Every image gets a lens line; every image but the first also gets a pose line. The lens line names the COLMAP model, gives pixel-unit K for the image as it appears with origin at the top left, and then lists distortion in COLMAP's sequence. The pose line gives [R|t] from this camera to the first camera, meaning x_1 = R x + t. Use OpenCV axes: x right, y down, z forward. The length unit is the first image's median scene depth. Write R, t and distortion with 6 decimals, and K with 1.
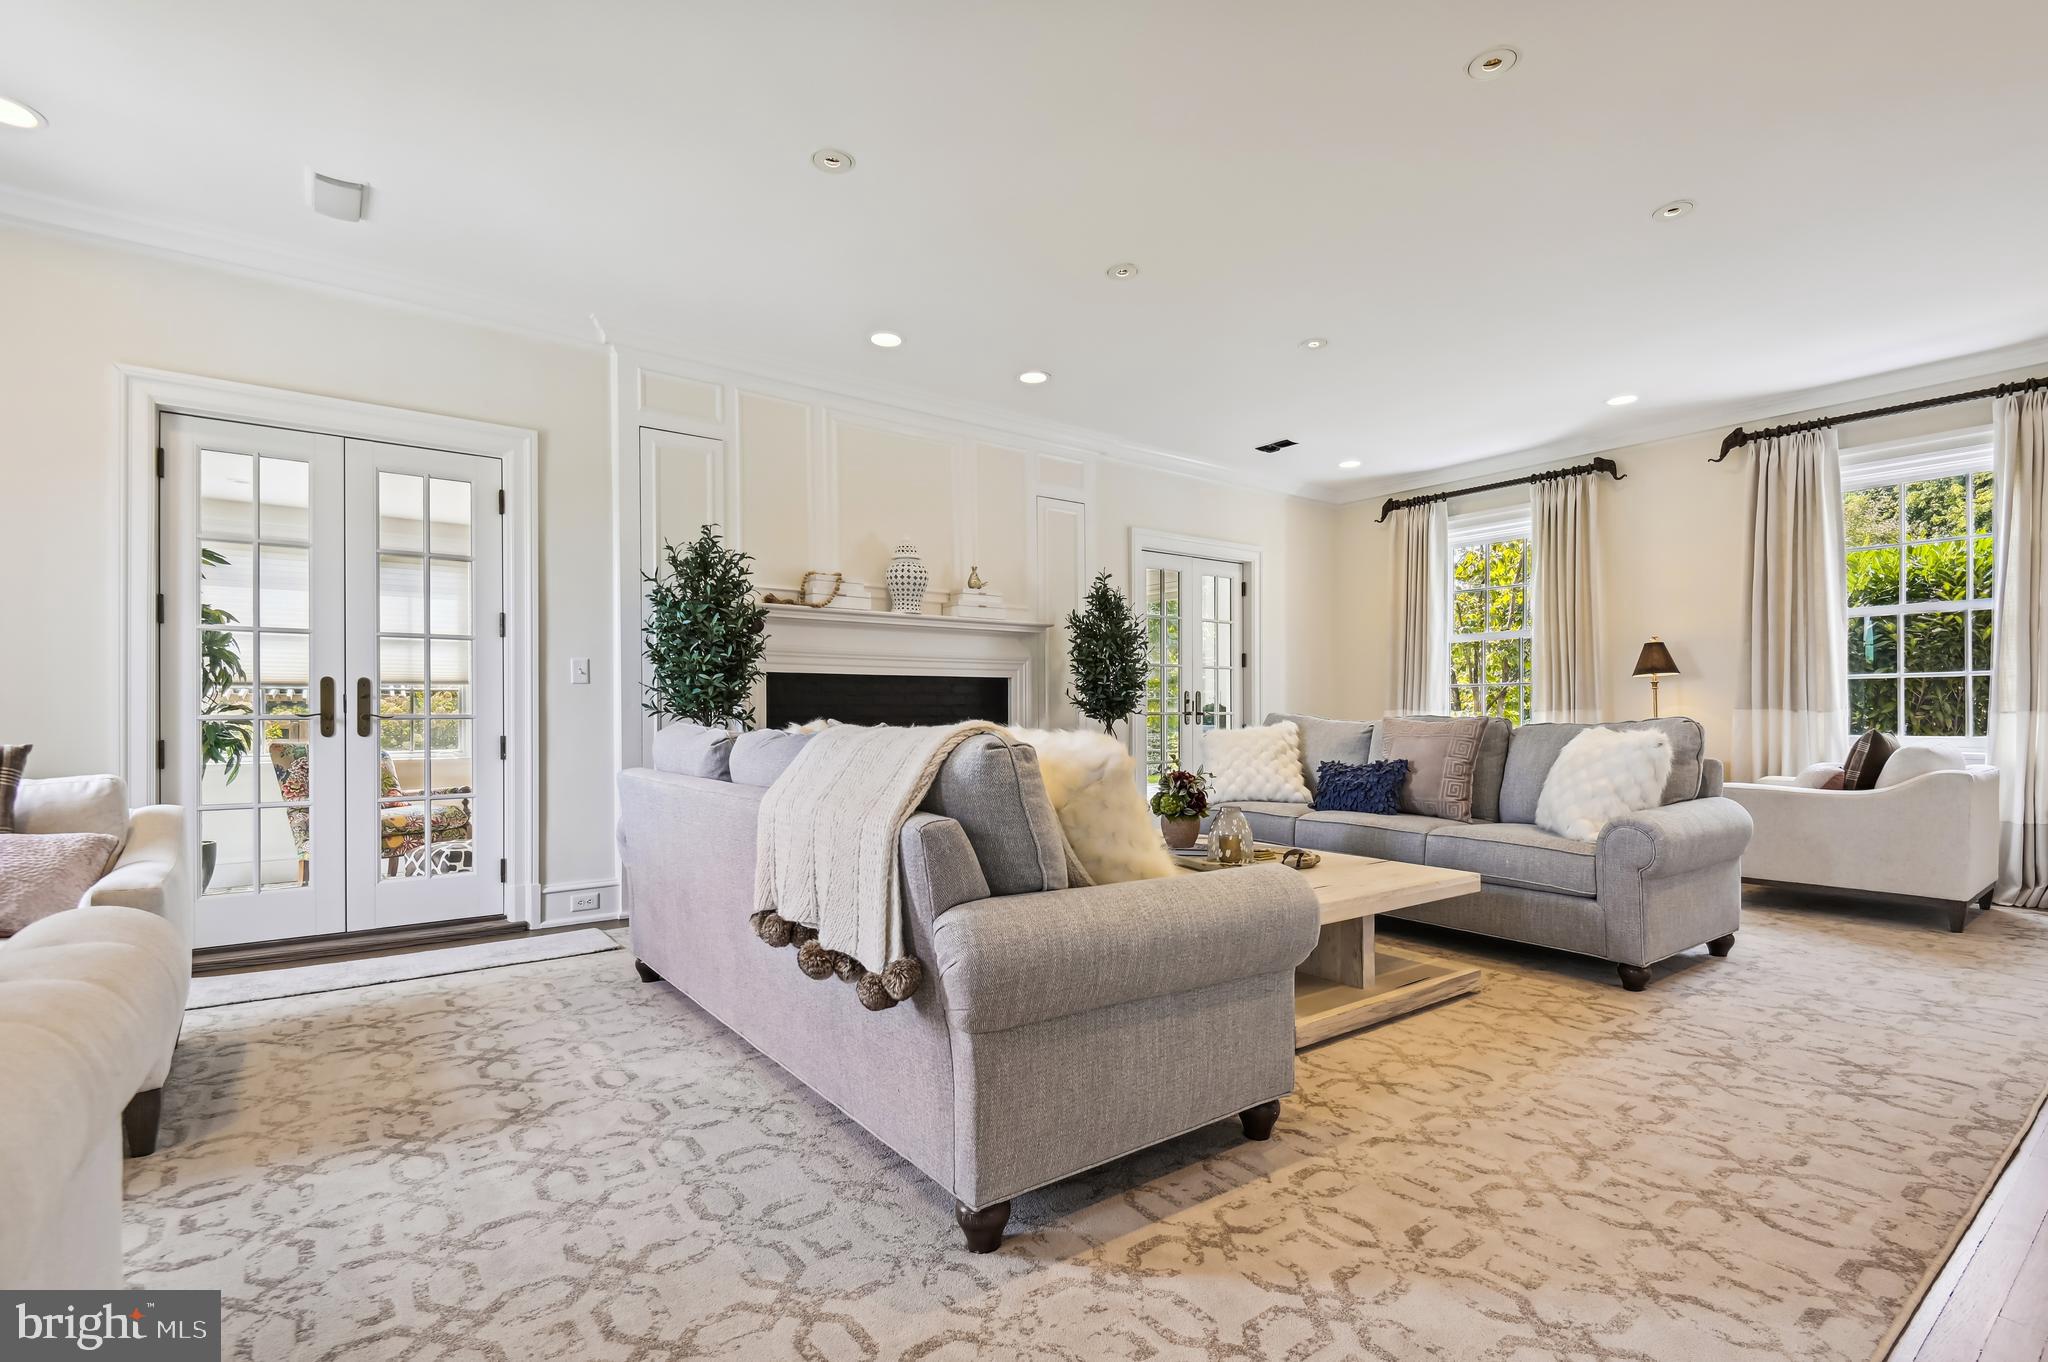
lens RADIAL K [[943.0, 0, 1039.1], [0, 943.0, 715.9], [0, 0, 1]] dist [0.003663, -0.012513]
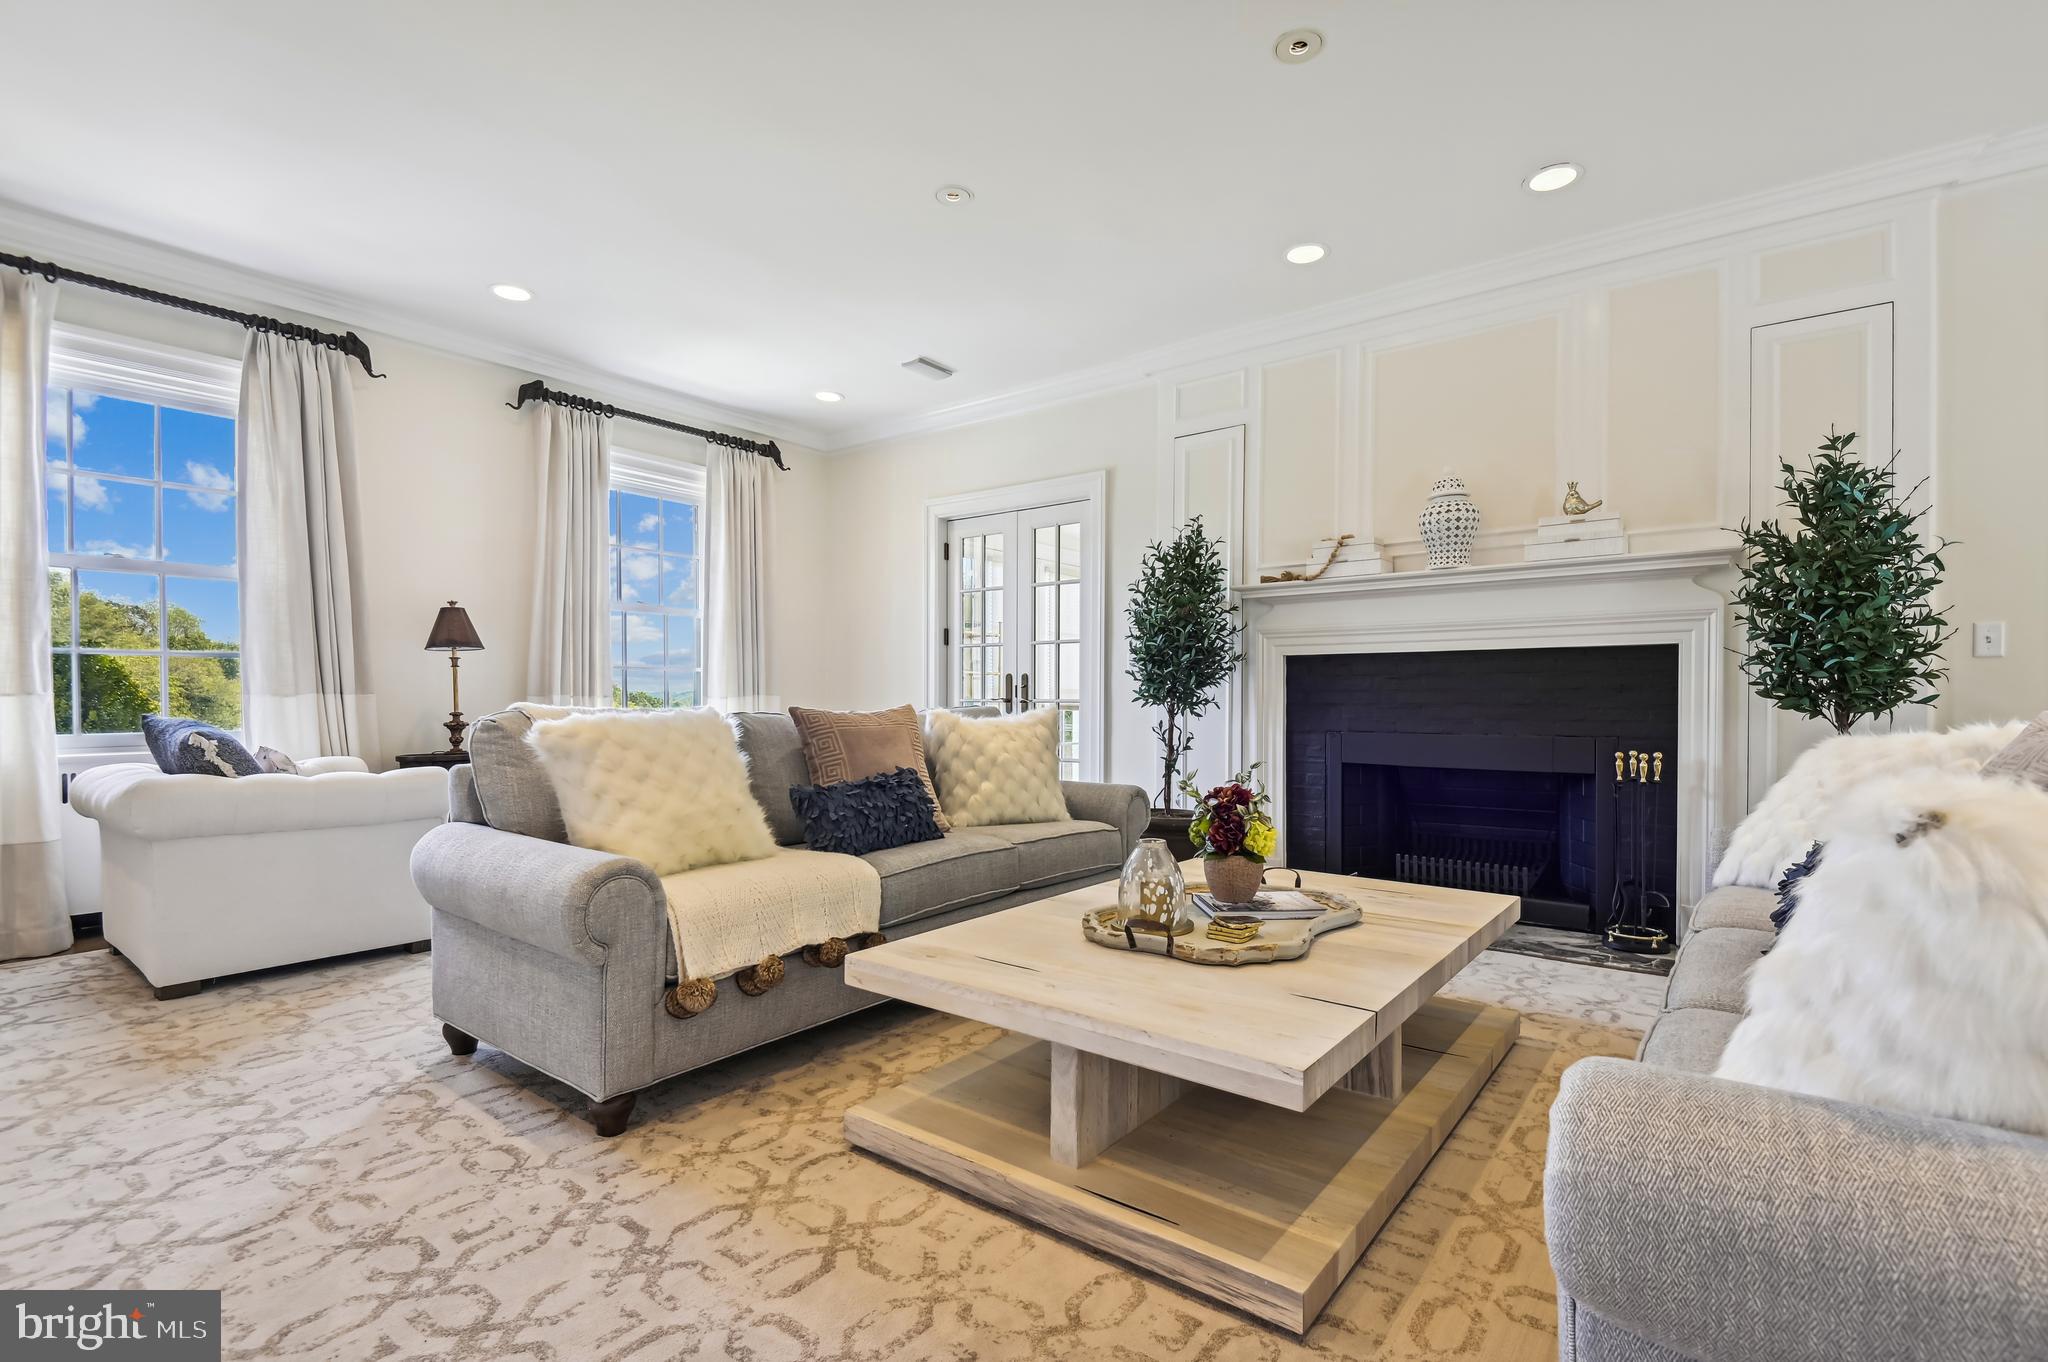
lens RADIAL K [[943.0, 0, 1039.1], [0, 943.0, 715.9], [0, 0, 1]] dist [0.003663, -0.012513]
pose [[0.269519, 0.022411, -0.962734, 0.816199], [0.003161, 0.999703, 0.024156, -0.011351], [0.962990, -0.009554, 0.269368, 0.732441]]
